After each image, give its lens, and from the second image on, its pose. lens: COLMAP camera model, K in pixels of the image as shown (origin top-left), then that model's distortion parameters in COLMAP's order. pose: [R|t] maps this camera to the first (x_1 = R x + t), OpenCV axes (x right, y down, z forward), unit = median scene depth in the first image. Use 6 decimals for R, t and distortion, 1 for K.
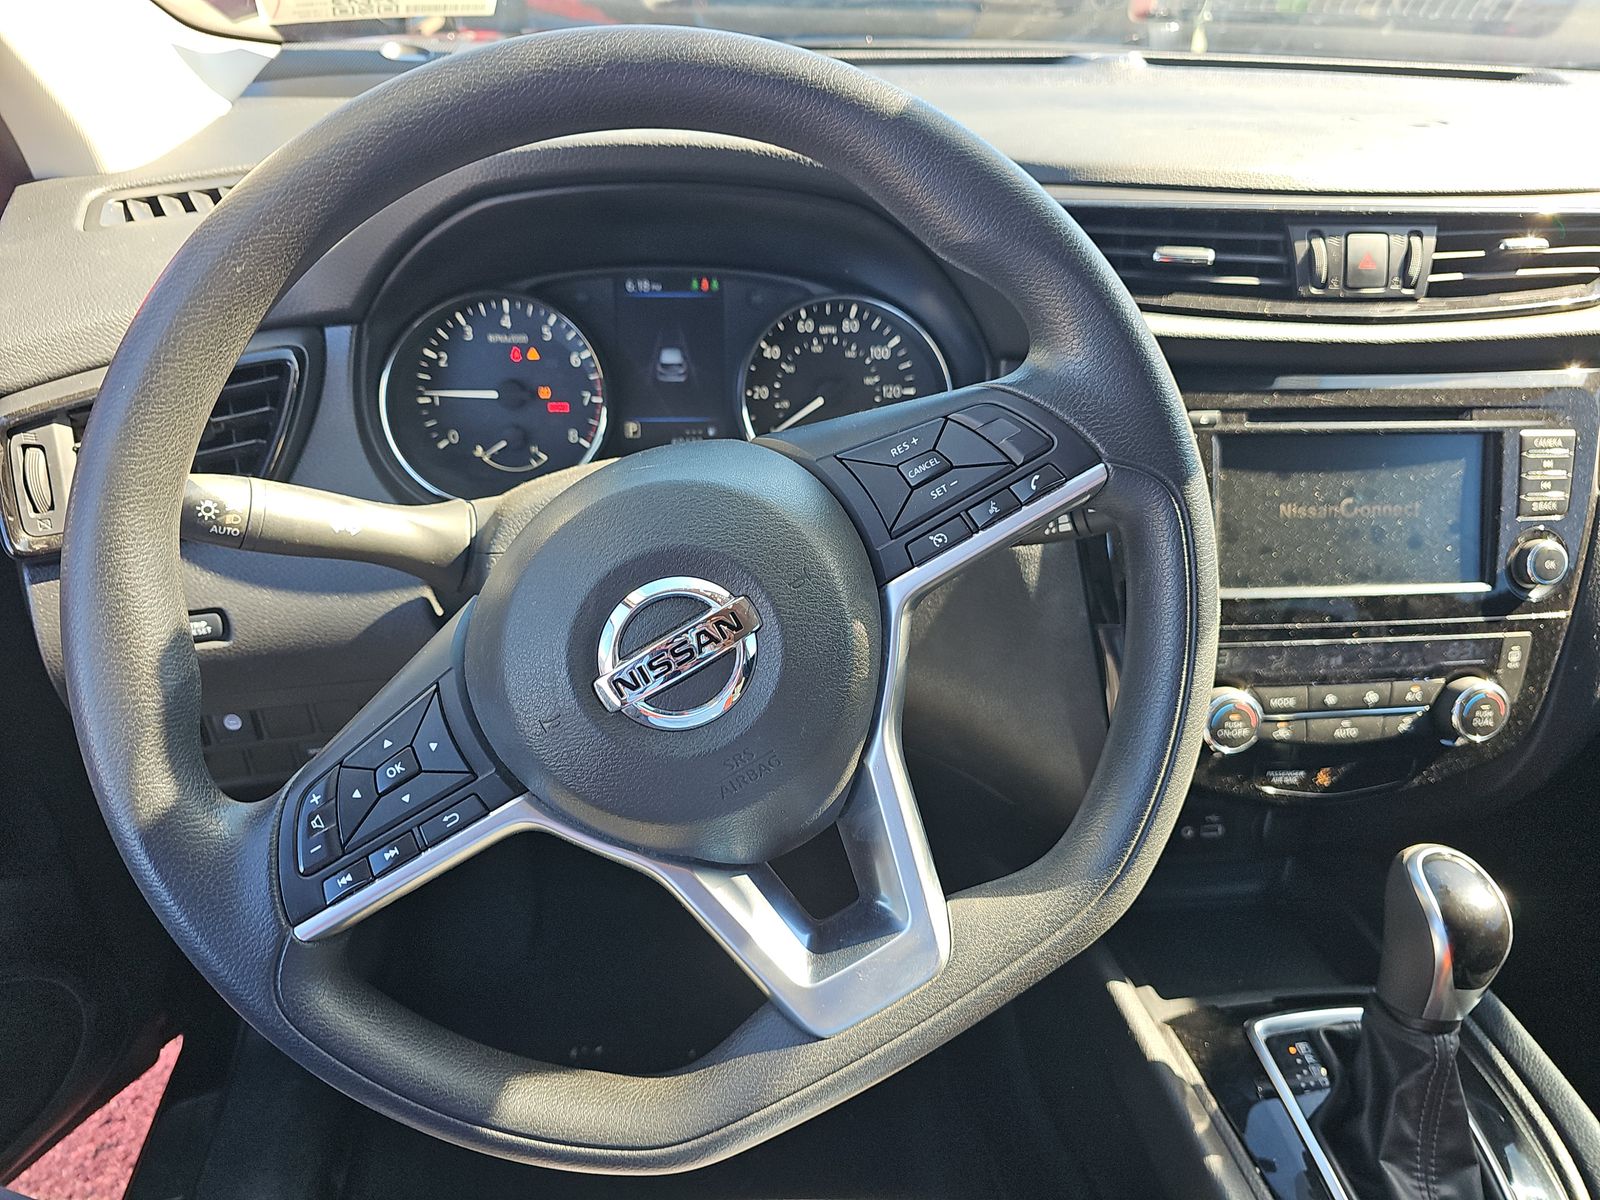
lens RADIAL K [[1097.2, 0, 774.9], [0, 1097.2, 593.2], [0, 0, 1]] dist [0.035639, -0.050175]
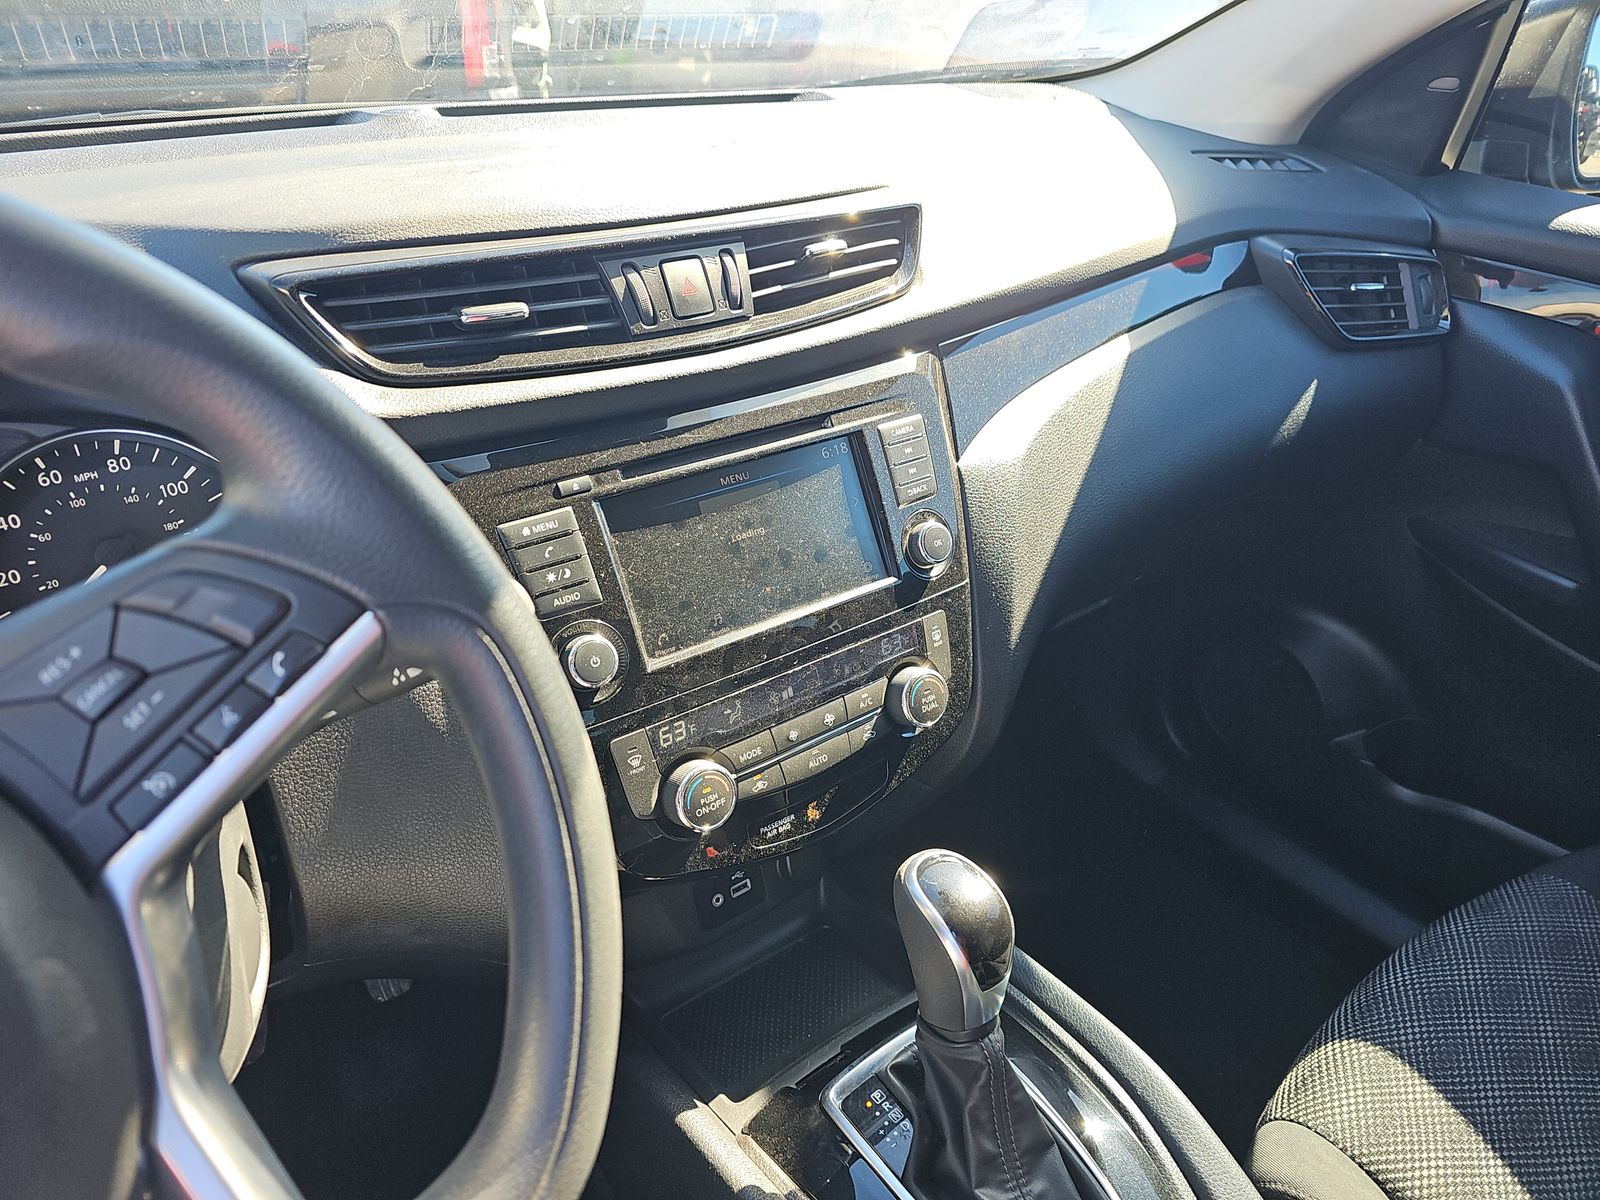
lens RADIAL K [[1104.8, 0, 800.0], [0, 1104.8, 600.0], [0, 0, 1]] dist [0.060330, -0.073863]
pose [[0.859263, -0.271064, 0.433810, 0.123444], [0.292941, 0.955978, 0.017100, -0.030074], [-0.419348, 0.112387, 0.900842, 0.120930]]
